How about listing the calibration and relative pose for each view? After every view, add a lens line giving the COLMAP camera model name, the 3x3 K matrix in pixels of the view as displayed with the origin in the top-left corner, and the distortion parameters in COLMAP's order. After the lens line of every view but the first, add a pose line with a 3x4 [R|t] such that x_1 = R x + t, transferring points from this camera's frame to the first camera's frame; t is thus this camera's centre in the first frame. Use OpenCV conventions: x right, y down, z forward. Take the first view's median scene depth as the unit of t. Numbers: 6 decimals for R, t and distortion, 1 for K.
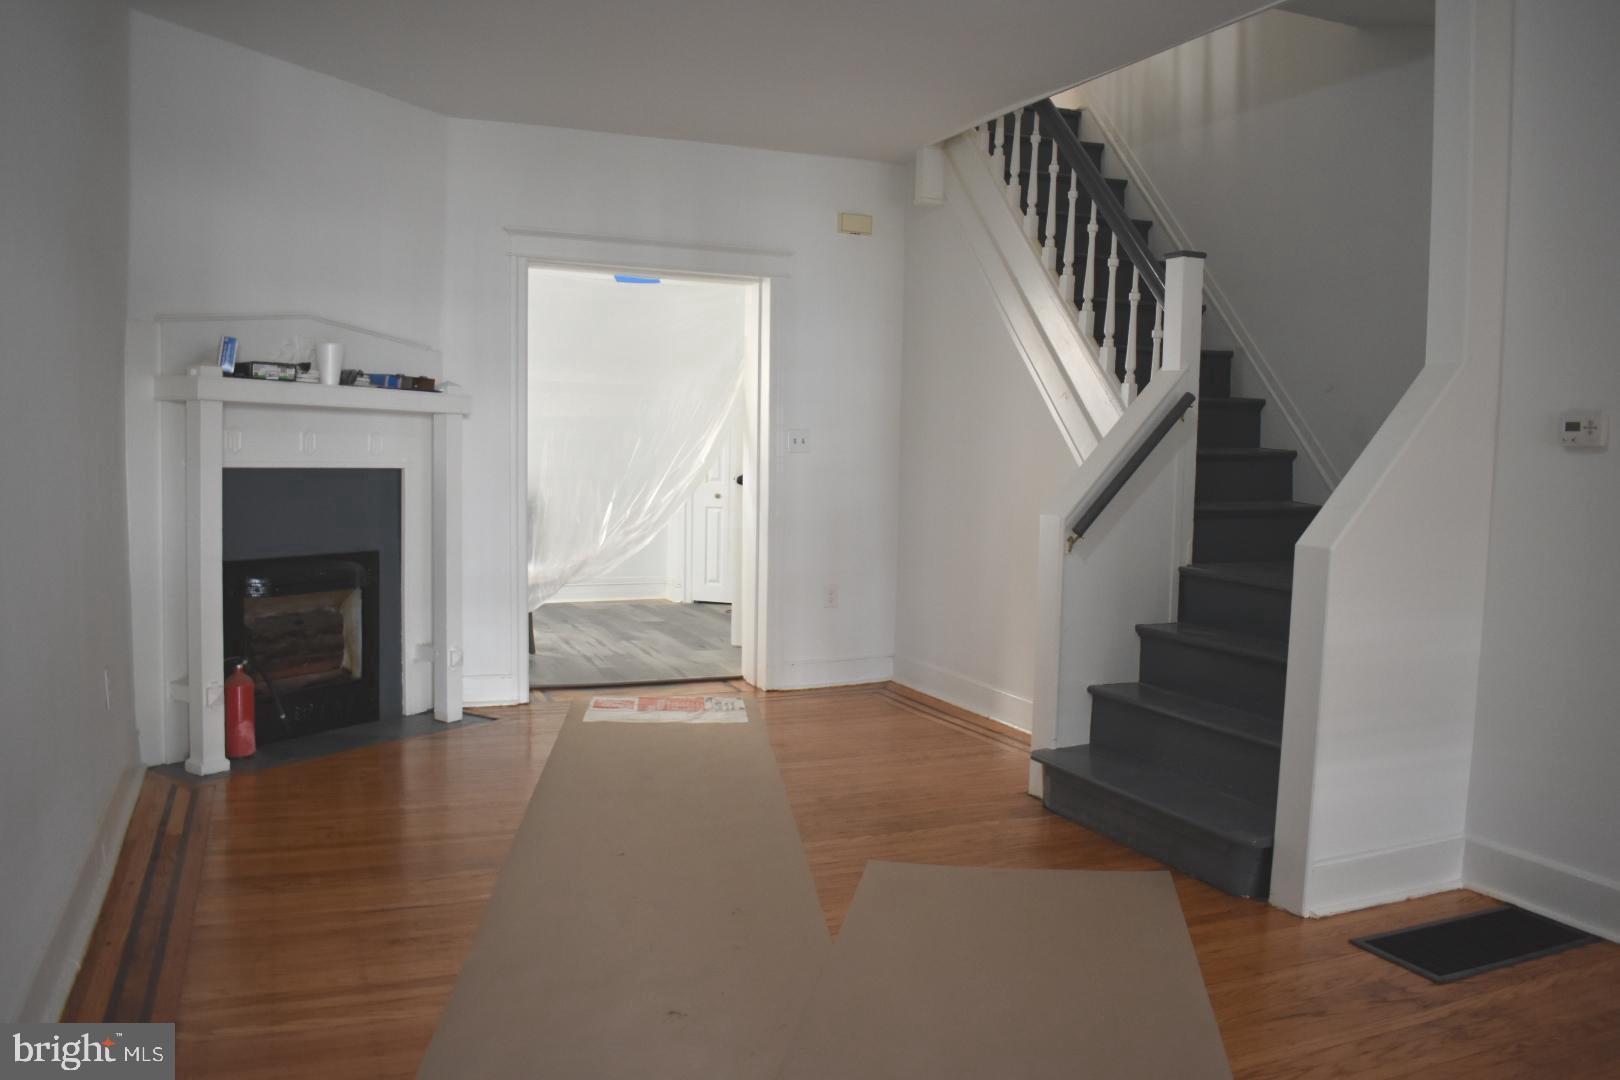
lens RADIAL K [[1257.0, 0, 810.0], [0, 1257.0, 540.0], [0, 0, 1]] dist [-0.091043, 0.008979]
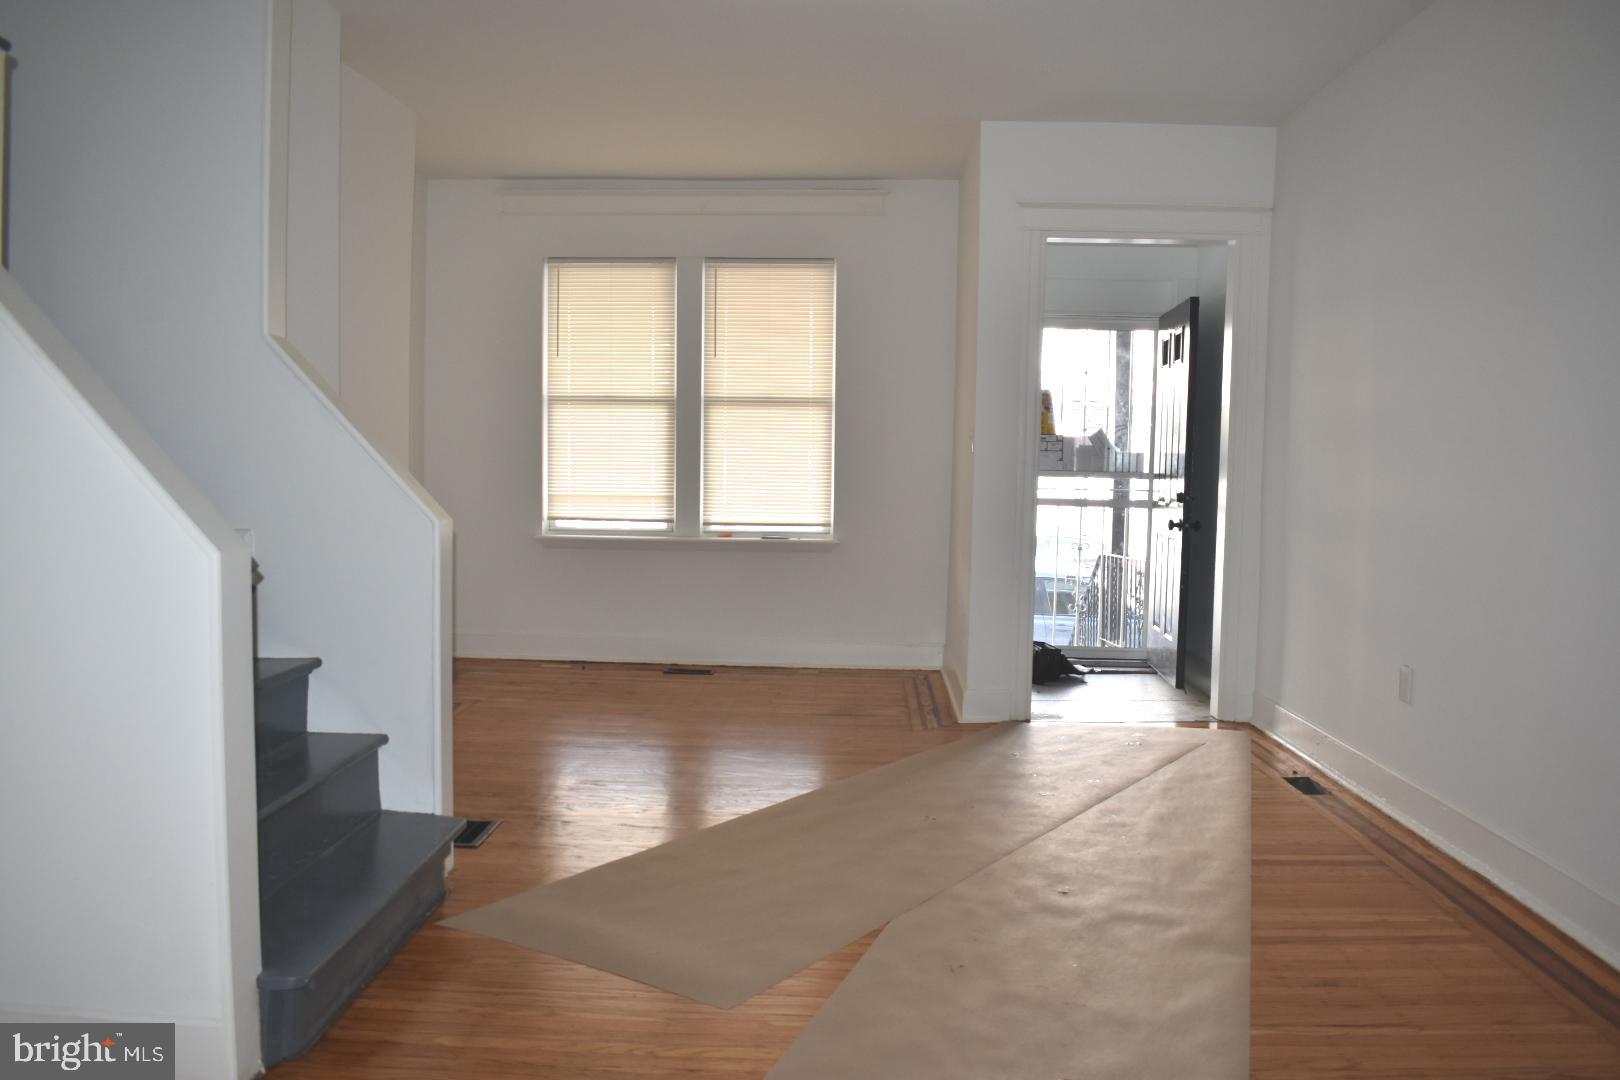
lens RADIAL K [[1257.0, 0, 810.0], [0, 1257.0, 540.0], [0, 0, 1]] dist [-0.091043, 0.008979]
pose [[-0.903614, -0.064251, 0.423501, -0.341555], [-0.002261, 0.989388, 0.145281, -0.140576], [-0.428342, 0.130320, -0.894170, 1.917191]]
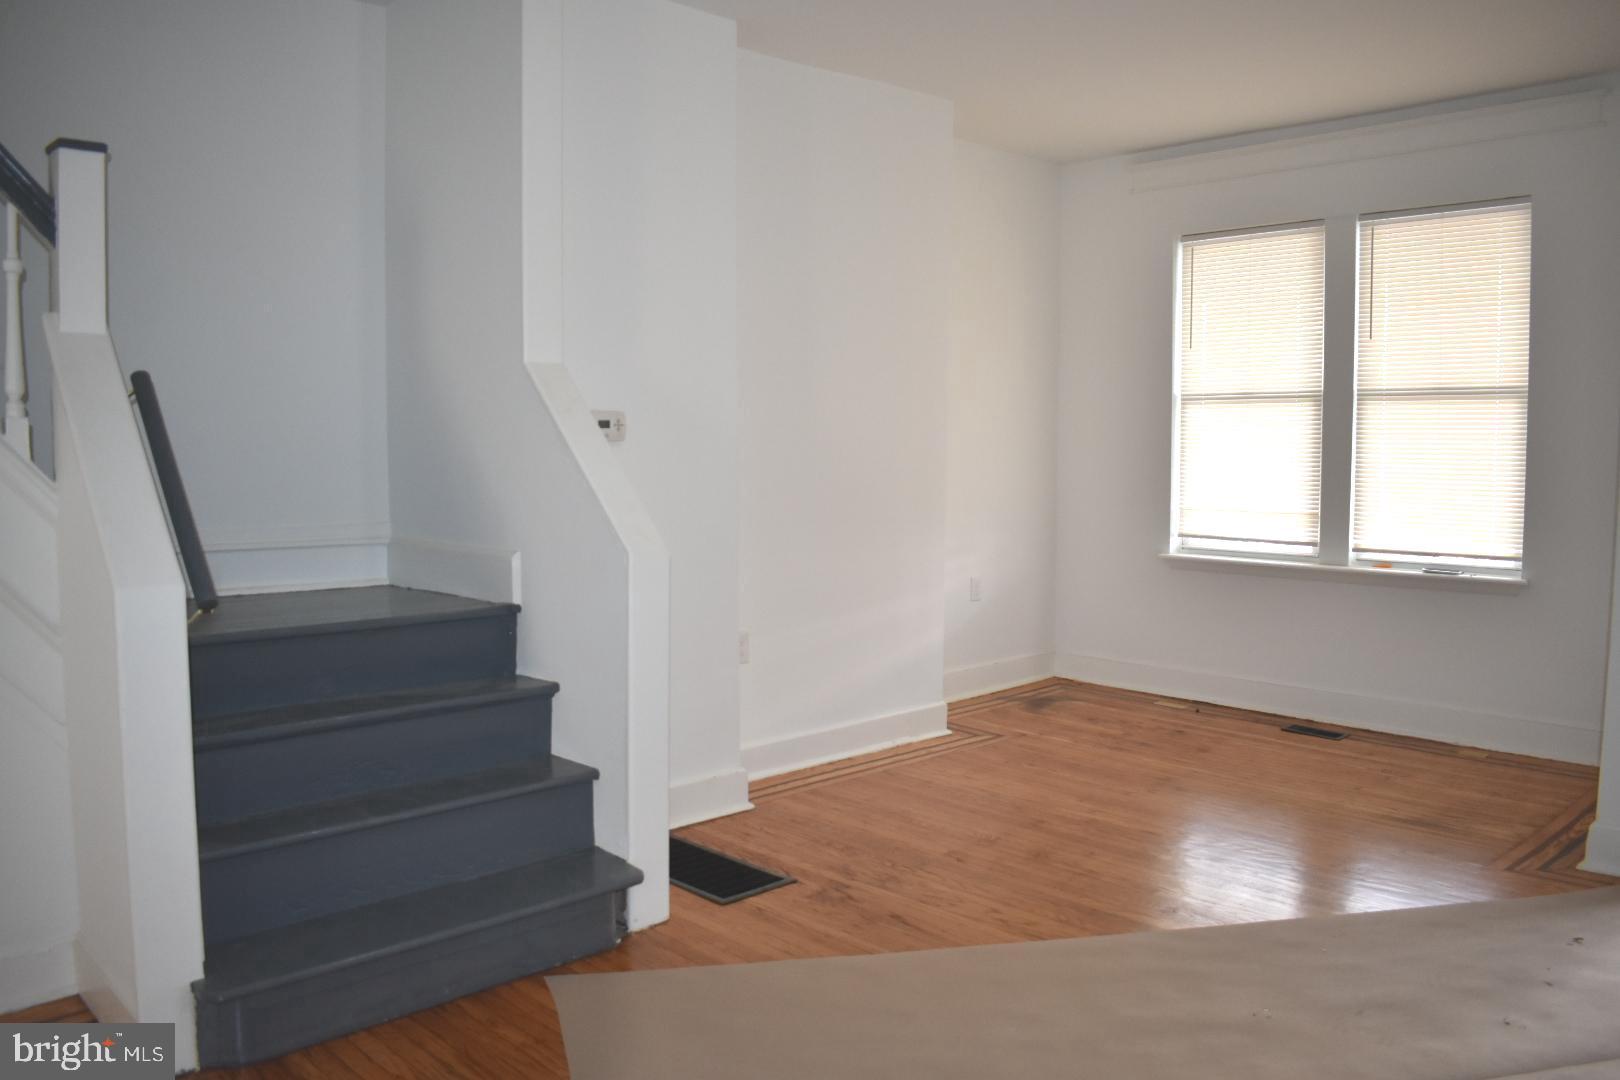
lens RADIAL K [[1257.0, 0, 810.0], [0, 1257.0, 540.0], [0, 0, 1]] dist [-0.091043, 0.008979]
pose [[-0.348323, -0.095396, 0.932508, -0.590917], [0.065038, 0.989951, 0.125567, -0.126101], [-0.935116, 0.104386, -0.338619, 1.282259]]
